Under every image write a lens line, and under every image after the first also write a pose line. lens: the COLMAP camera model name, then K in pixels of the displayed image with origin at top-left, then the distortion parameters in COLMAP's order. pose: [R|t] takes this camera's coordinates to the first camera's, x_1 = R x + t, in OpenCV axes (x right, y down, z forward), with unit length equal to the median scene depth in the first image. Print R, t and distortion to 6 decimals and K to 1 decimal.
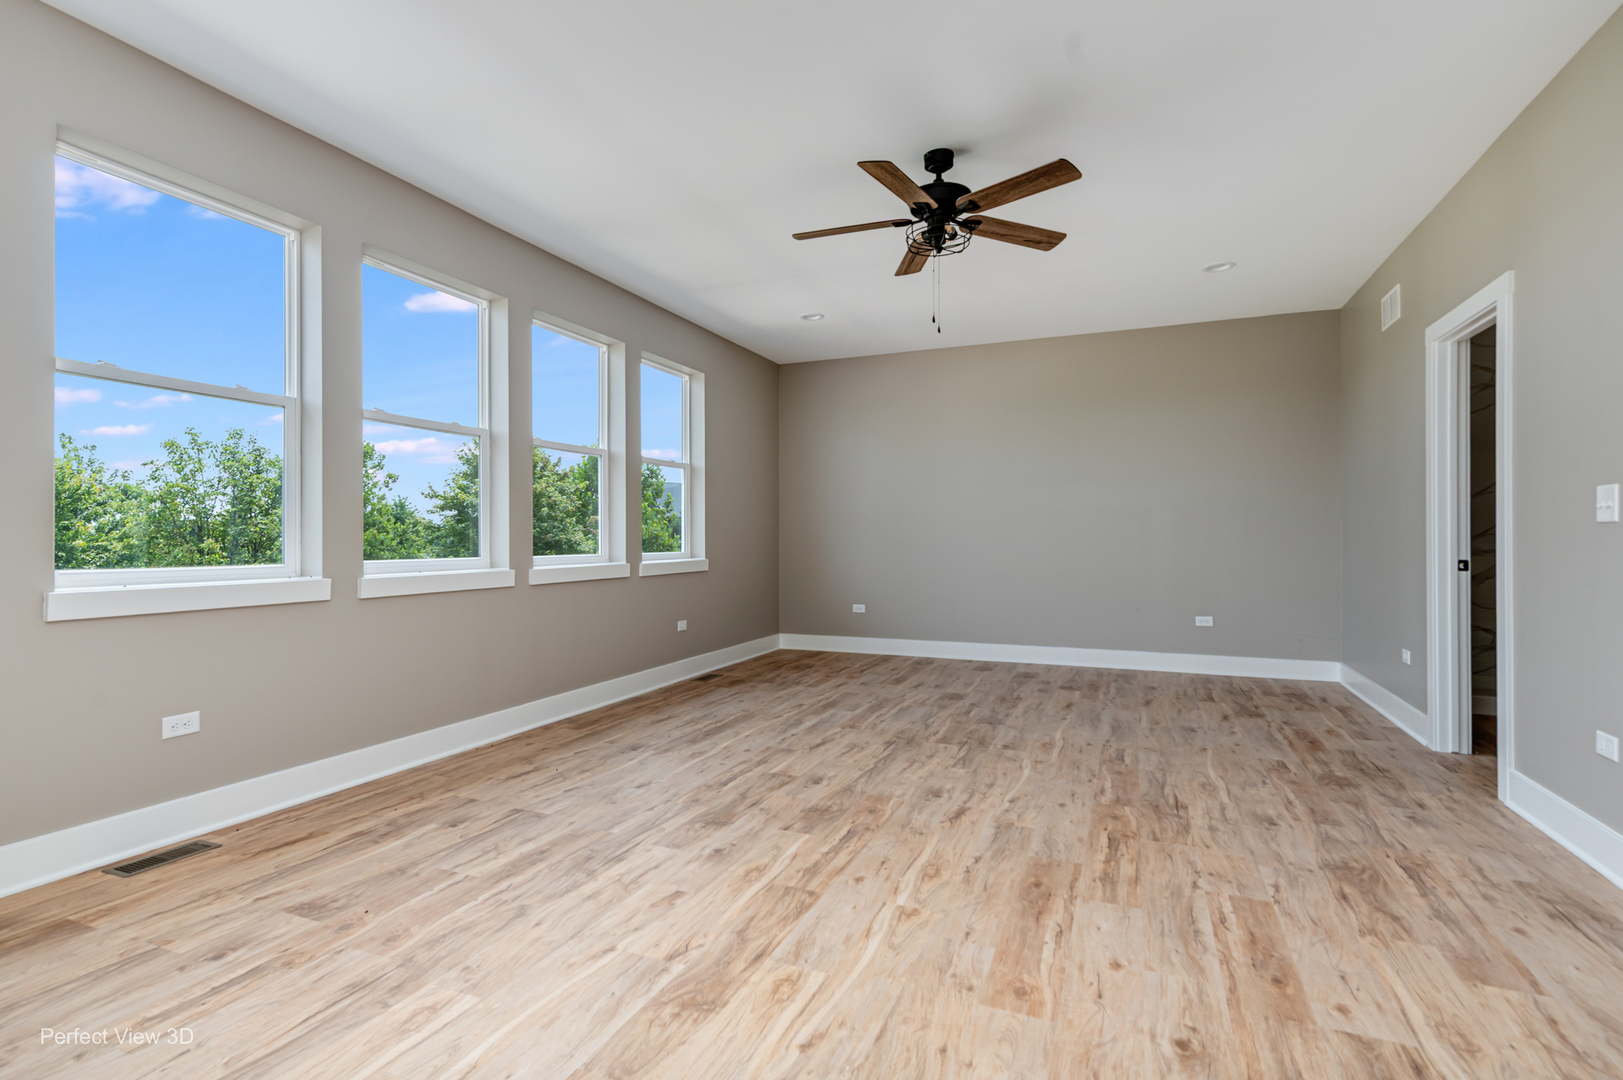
lens RADIAL K [[776.5, 0, 812.3], [0, 776.5, 540.4], [0, 0, 1]] dist [0.040456, 0.000734]
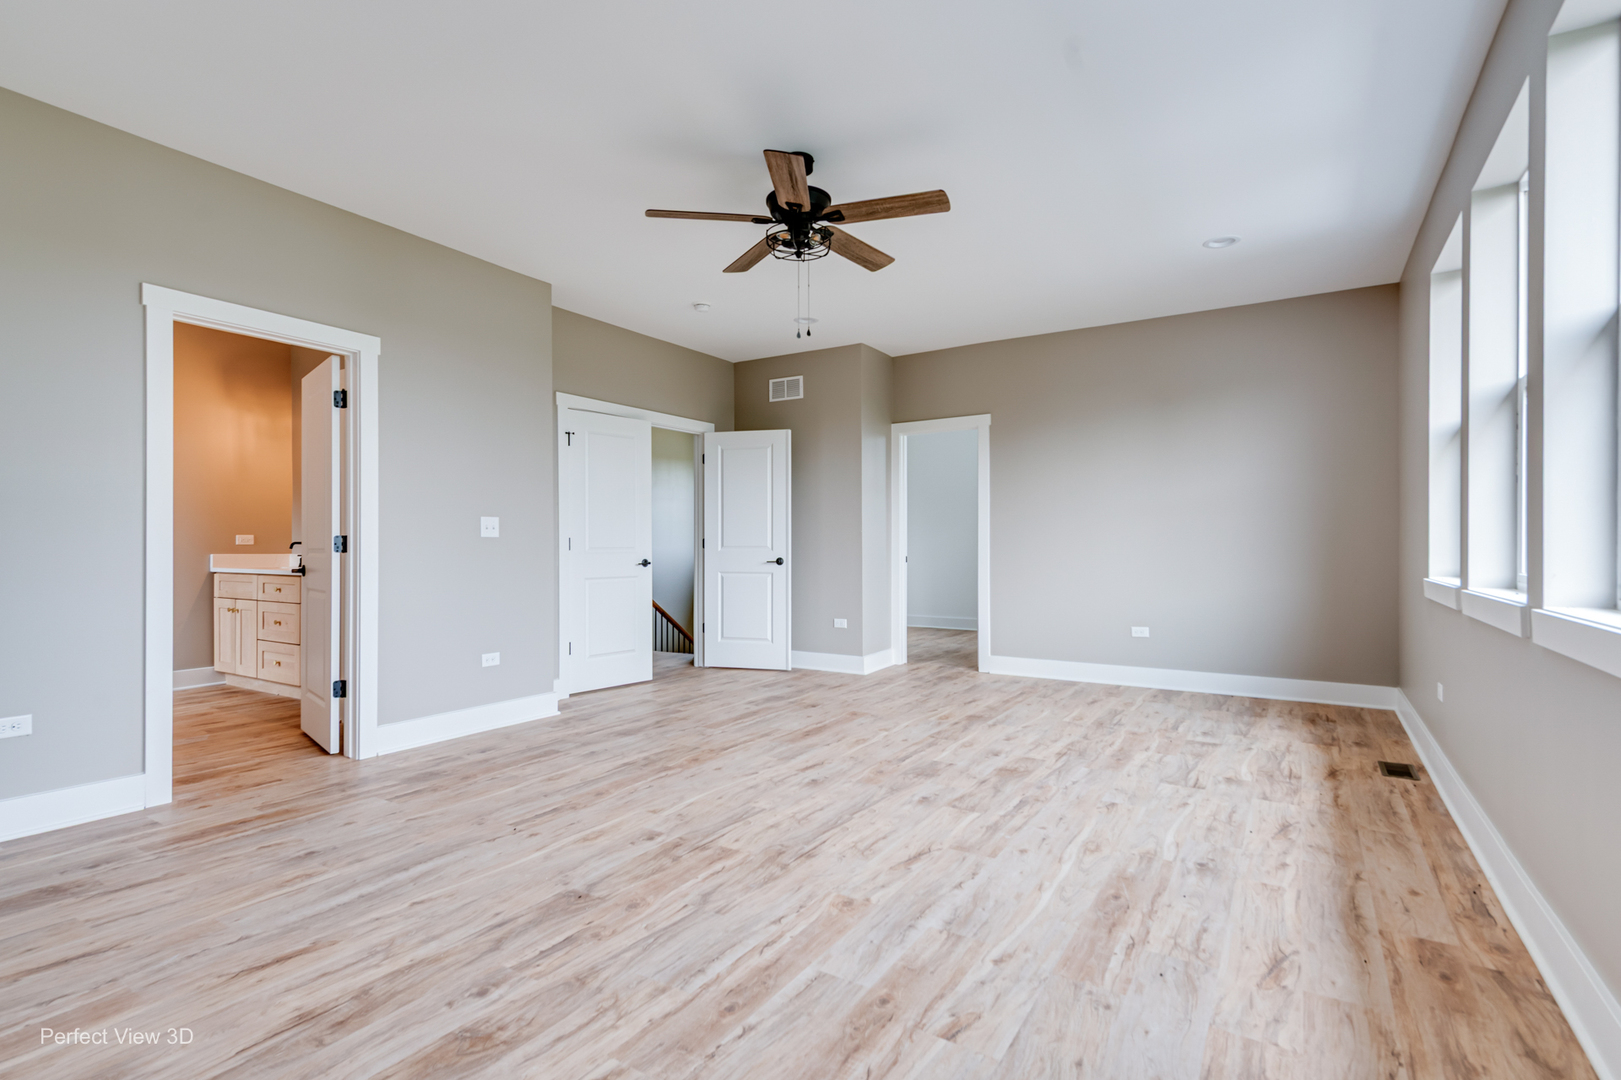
lens RADIAL K [[775.6, 0, 808.2], [0, 775.6, 536.4], [0, 0, 1]] dist [0.040456, 0.000734]
pose [[-0.985634, 0.003187, 0.168864, -0.016282], [0.001615, 0.999954, -0.009443, -0.004278], [-0.168886, -0.009035, -0.985594, 2.011689]]
